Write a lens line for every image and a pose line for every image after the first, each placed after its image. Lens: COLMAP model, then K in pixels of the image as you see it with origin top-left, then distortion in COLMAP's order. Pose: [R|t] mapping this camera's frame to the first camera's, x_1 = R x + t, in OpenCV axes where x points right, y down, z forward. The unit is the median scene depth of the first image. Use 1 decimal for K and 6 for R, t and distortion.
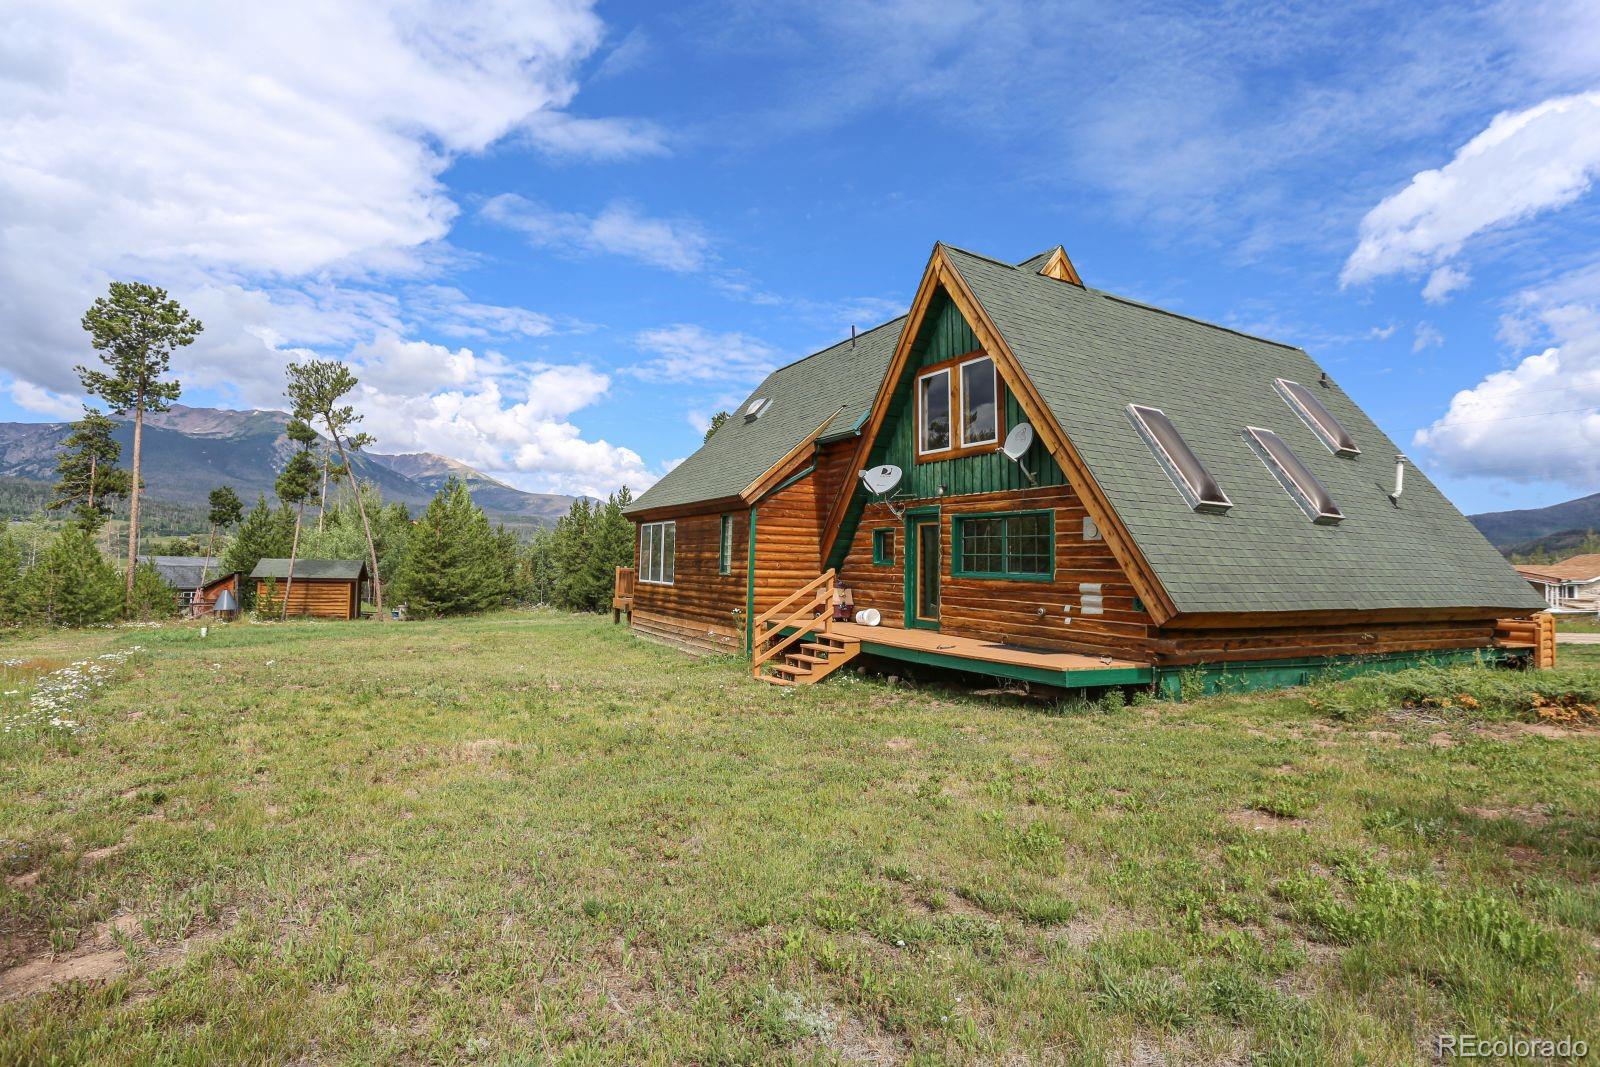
lens RADIAL K [[814.9, 0, 797.8], [0, 814.9, 535.4], [0, 0, 1]] dist [-0.072769, 0.035884]
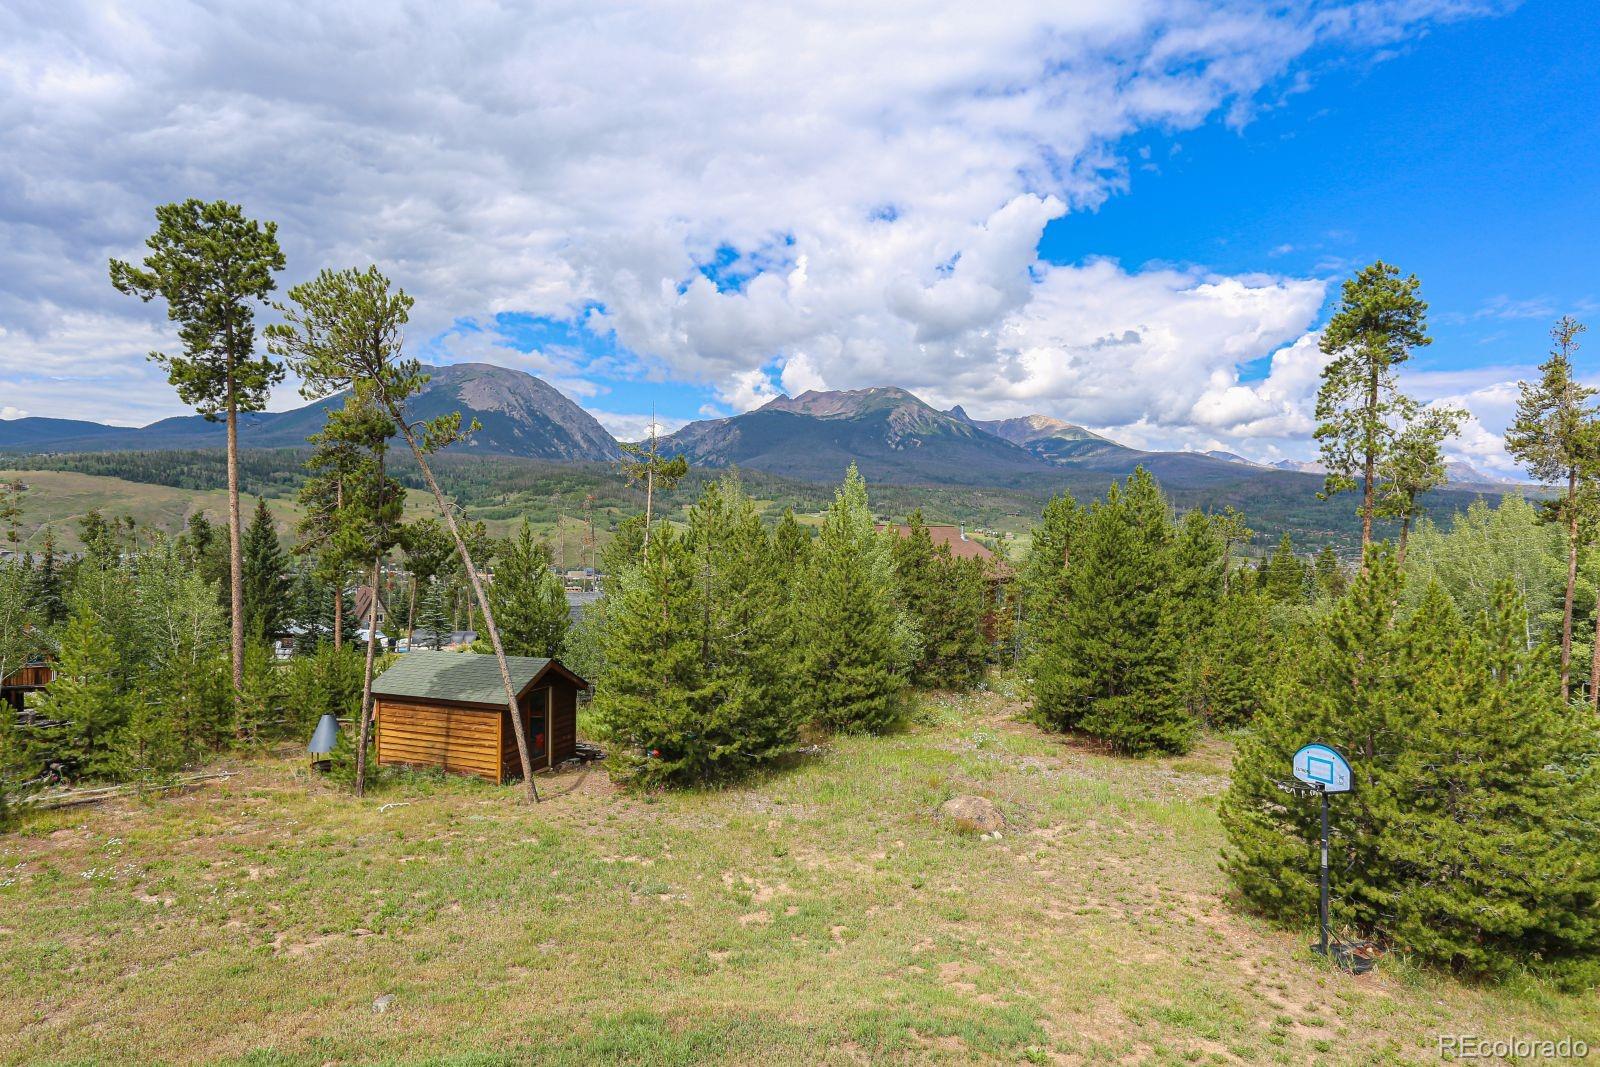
lens RADIAL K [[918.6, 0, 799.0], [0, 918.6, 532.4], [0, 0, 1]] dist [-0.073673, 0.051583]
pose [[0.770695, -0.011672, -0.637097, -0.031747], [0.034032, 0.999159, 0.022863, -0.041645], [0.636295, -0.039303, 0.770444, 0.463894]]
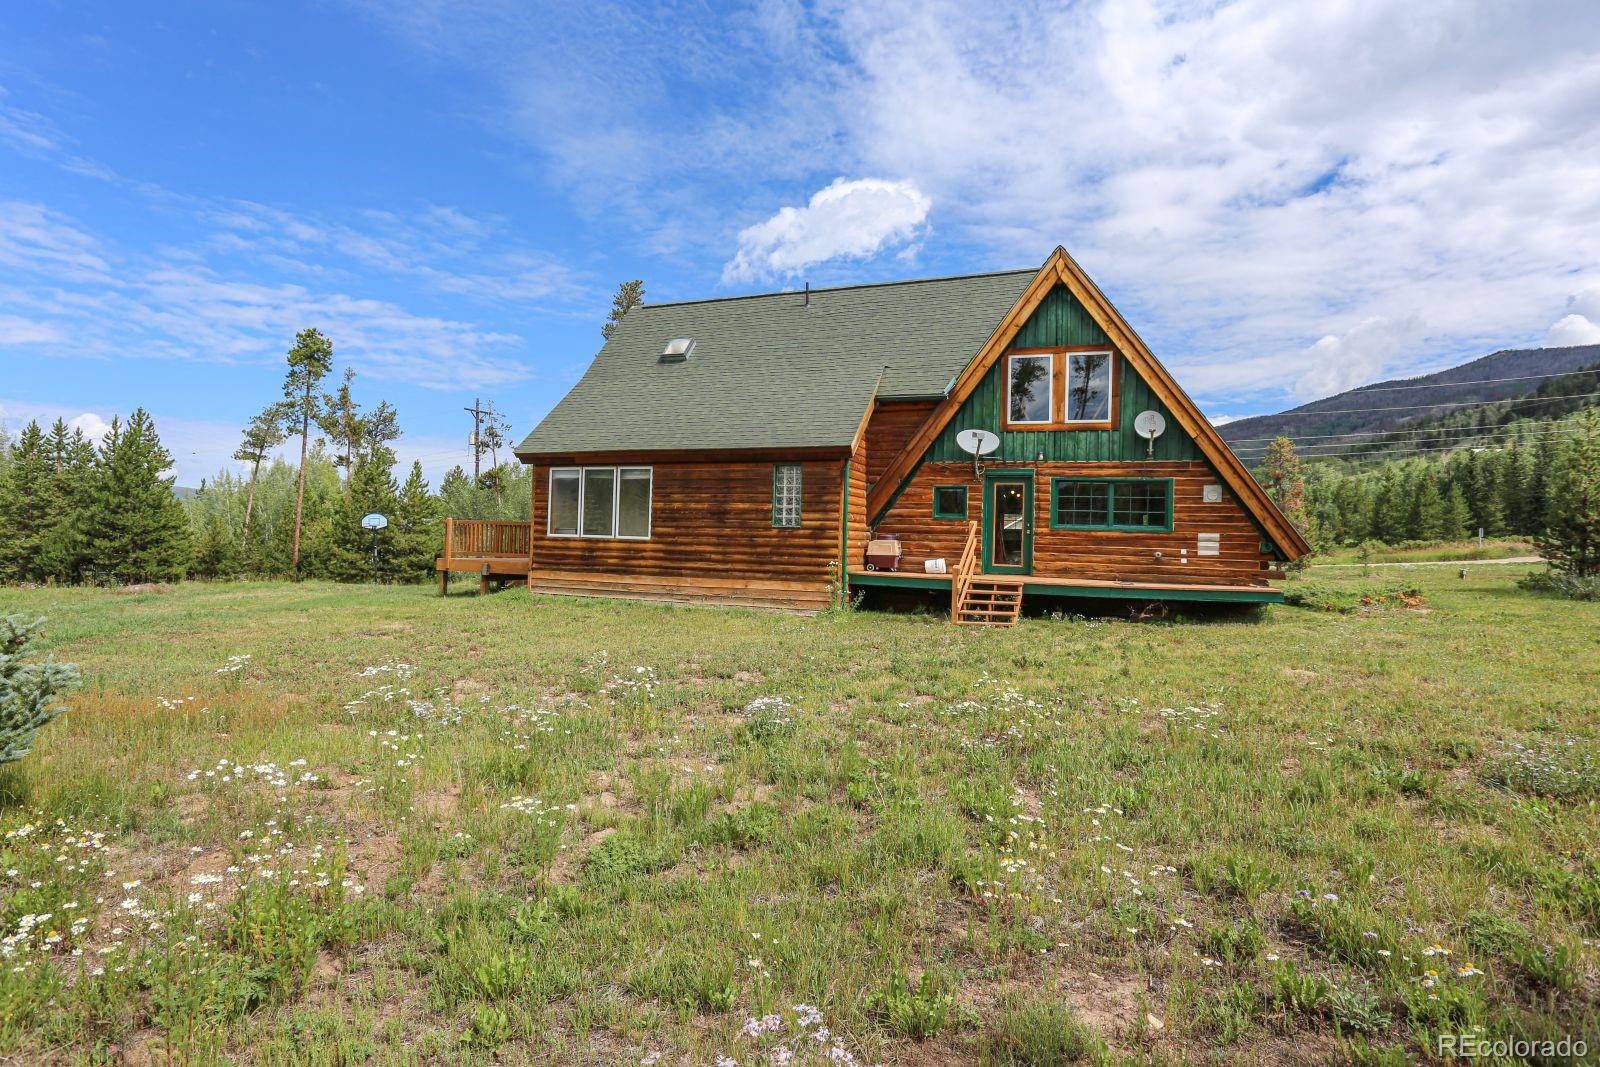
lens RADIAL K [[814.9, 0, 797.8], [0, 814.9, 535.4], [0, 0, 1]] dist [-0.072769, 0.035884]
pose [[0.763571, -0.001332, 0.645723, -0.215731], [-0.030774, 0.998787, 0.038450, 0.006400], [-0.644991, -0.049231, 0.762603, 0.080894]]
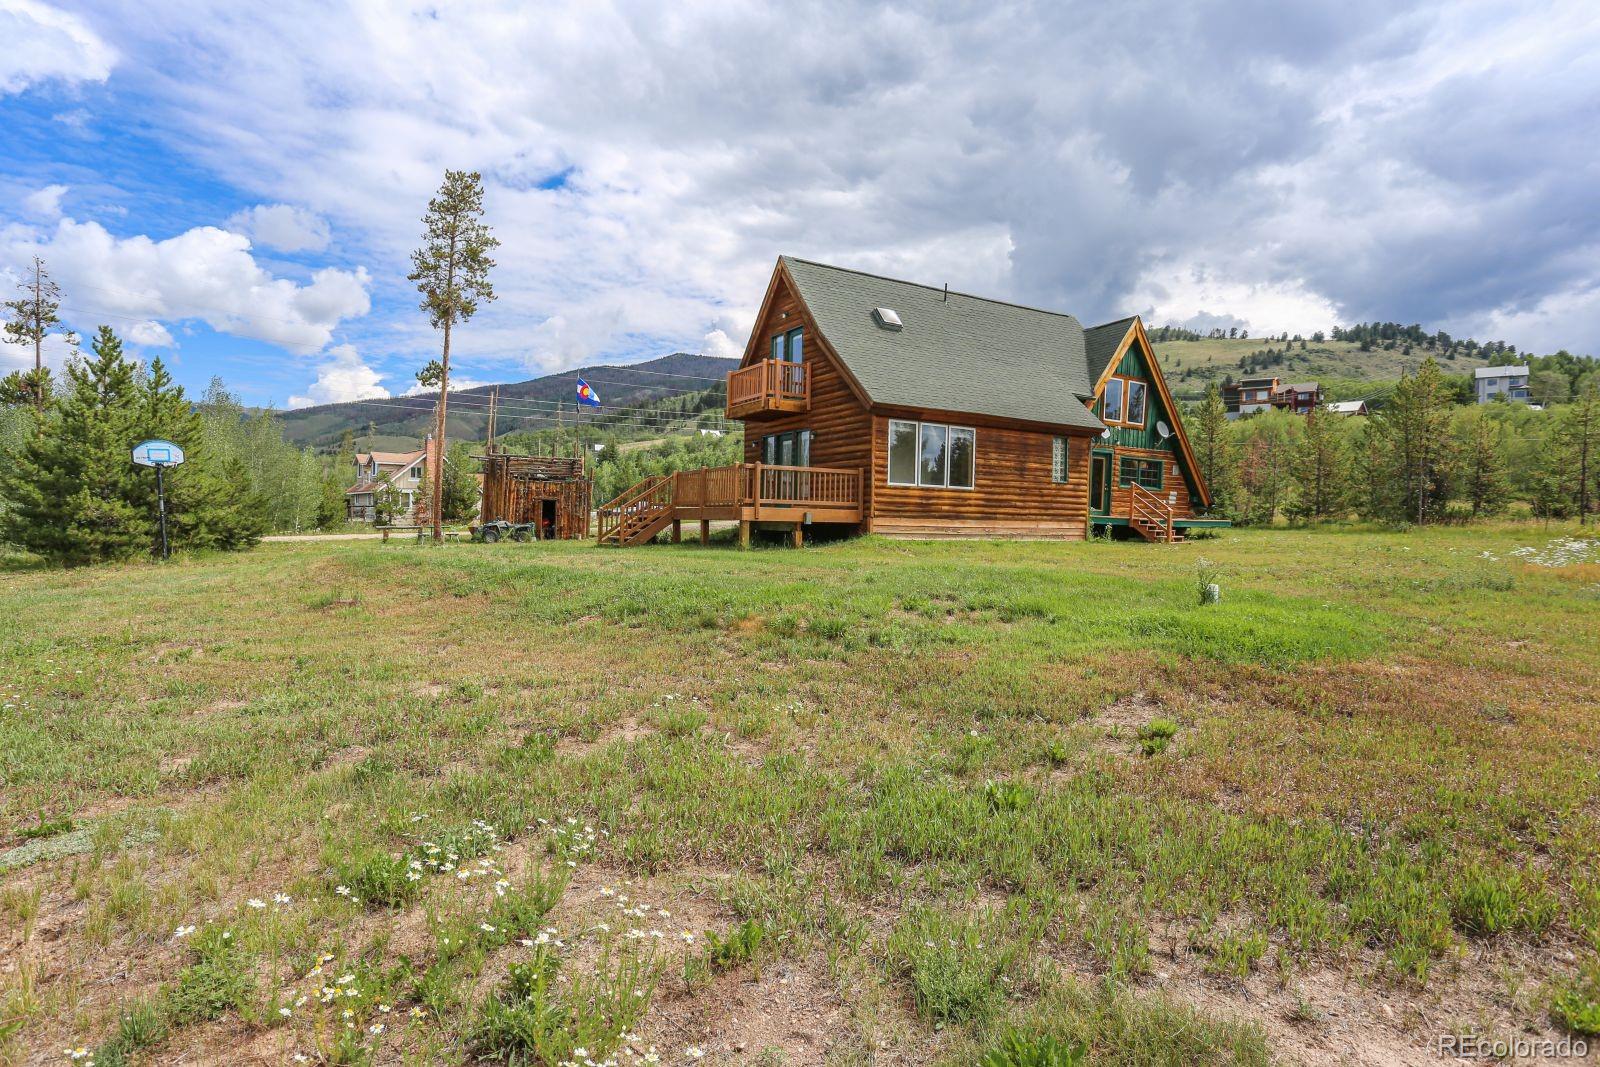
lens RADIAL K [[817.9, 0, 795.8], [0, 817.9, 514.8], [0, 0, 1]] dist [-0.072573, 0.038497]
pose [[-0.023139, -0.020746, 0.999517, -0.431300], [-0.062041, 0.997887, 0.019276, 0.031431], [-0.997805, -0.061565, -0.024377, 0.450552]]
